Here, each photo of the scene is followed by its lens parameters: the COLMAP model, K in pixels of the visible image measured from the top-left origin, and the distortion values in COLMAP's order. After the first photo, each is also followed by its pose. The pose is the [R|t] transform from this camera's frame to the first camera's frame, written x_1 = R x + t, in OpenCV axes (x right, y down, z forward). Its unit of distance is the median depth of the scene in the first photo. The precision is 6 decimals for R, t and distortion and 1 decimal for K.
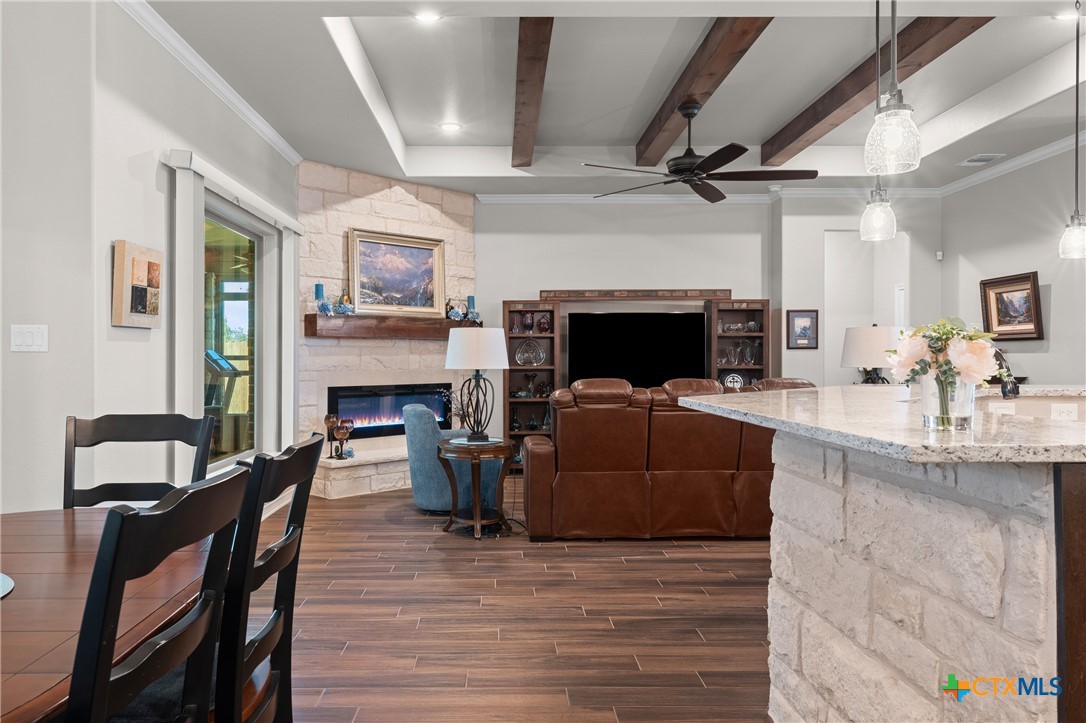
lens RADIAL K [[745.6, 0, 507.9], [0, 745.6, 363.8], [0, 0, 1]] dist [-0.001759, -0.005435]
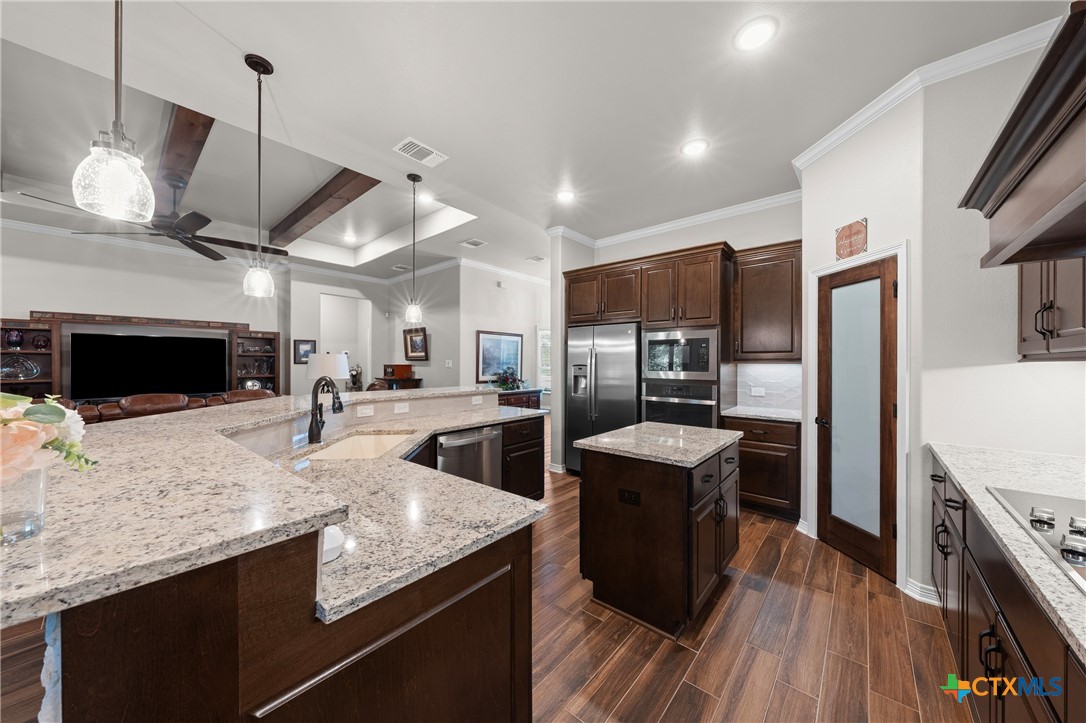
lens RADIAL K [[369.6, 0, 549.6], [0, 369.6, 363.9], [0, 0, 1]] dist [-0.004246, 0.000616]
pose [[0.647138, -0.001497, 0.762371, 0.135942], [0.005127, 0.999984, -0.002388, -0.016163], [-0.762355, 0.005454, 0.647135, 0.071944]]
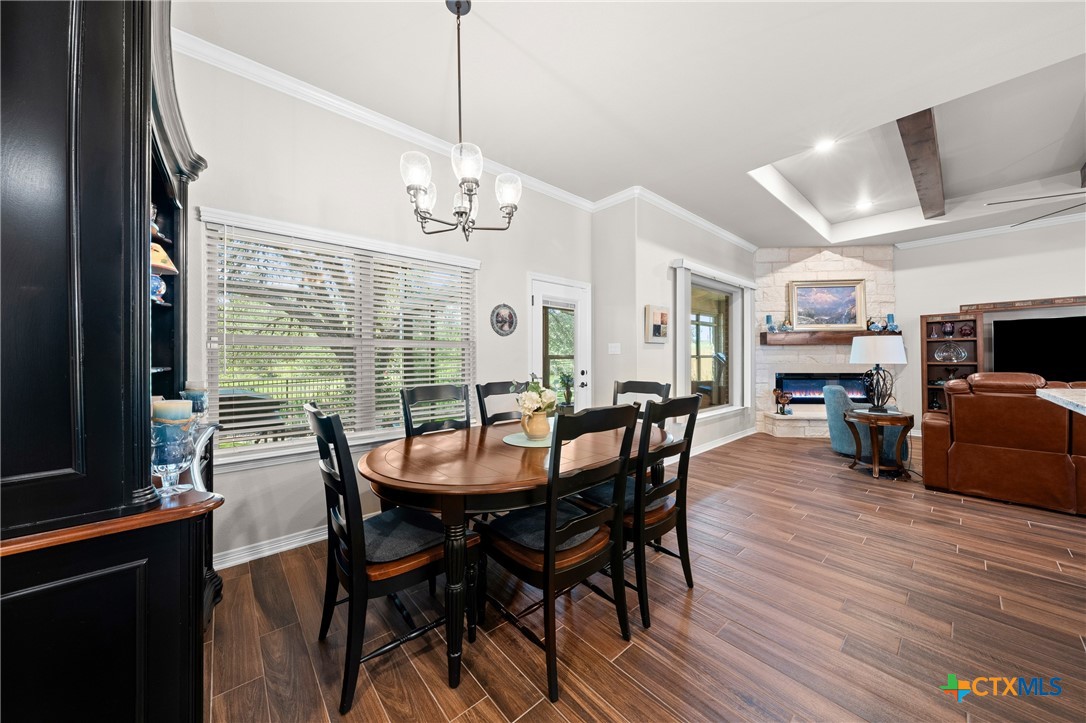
lens RADIAL K [[369.6, 0, 542.0], [0, 369.6, 355.3], [0, 0, 1]] dist [-0.004246, 0.000616]
pose [[0.654866, -0.004878, -0.755729, 0.054265], [-0.004115, 0.999941, -0.010021, 0.000261], [0.755734, 0.009672, 0.654807, 0.009144]]
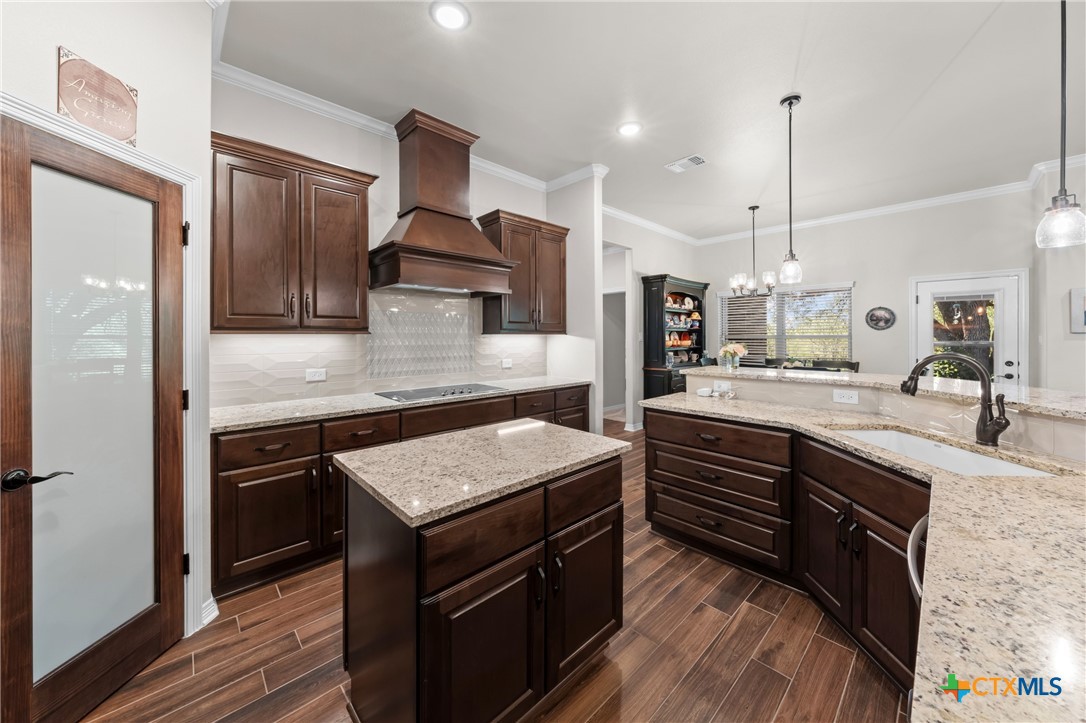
lens RADIAL K [[386.1, 0, 561.4], [0, 386.1, 336.9], [0, 0, 1]] dist [0.000650, 0.000131]
pose [[-0.703407, 0.001626, -0.710786, 0.553074], [-0.005314, 0.999957, 0.007546, -0.019622], [0.710767, 0.009086, -0.703368, 0.368672]]
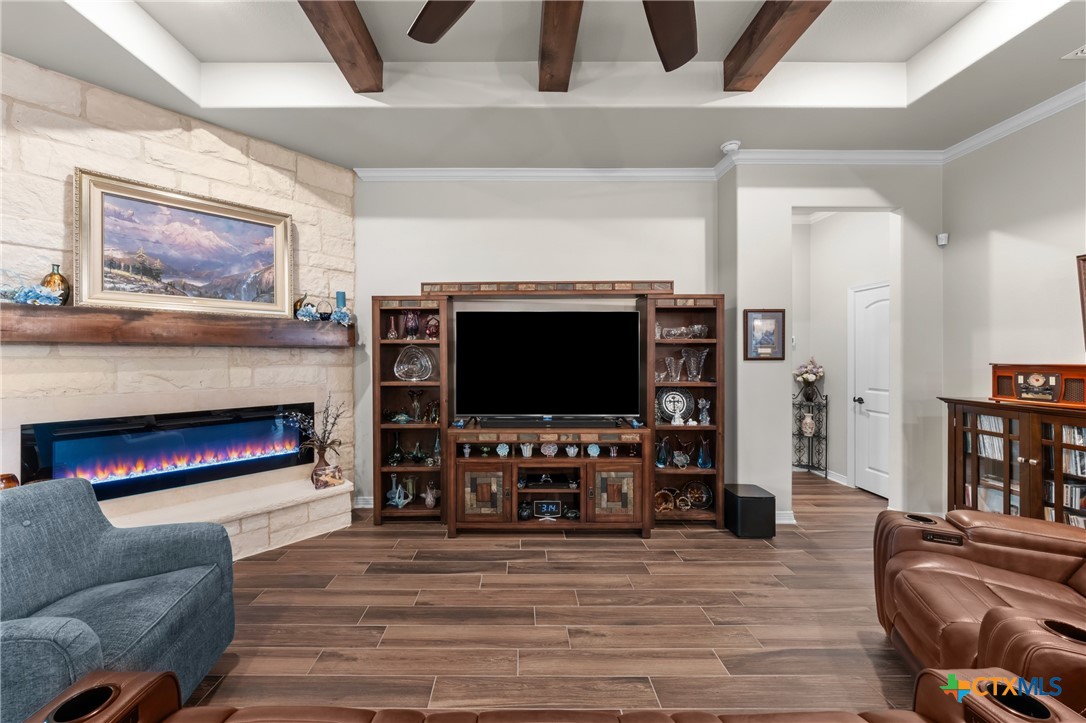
lens RADIAL K [[389.9, 0, 524.1], [0, 389.9, 356.9], [0, 0, 1]] dist [0.000485, 0.000162]
pose [[0.999998, 0.001571, 0.000806, 0.160236], [-0.001563, 0.999950, -0.009868, -0.020629], [-0.000822, 0.009867, 0.999951, 0.652634]]
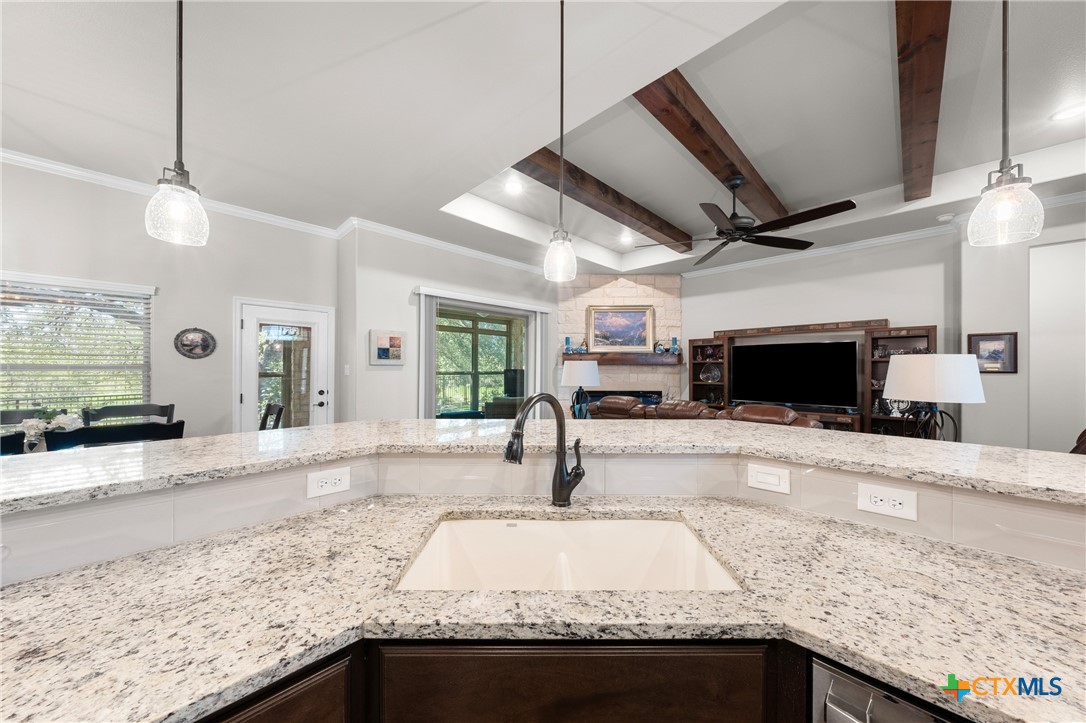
lens RADIAL K [[369.6, 0, 545.3], [0, 369.6, 368.6], [0, 0, 1]] dist [-0.004246, 0.000616]
pose [[0.711551, 0.003095, -0.702628, 0.346473], [-0.010142, 0.999931, -0.005865, -0.018290], [0.702561, 0.011299, 0.711533, 0.265407]]
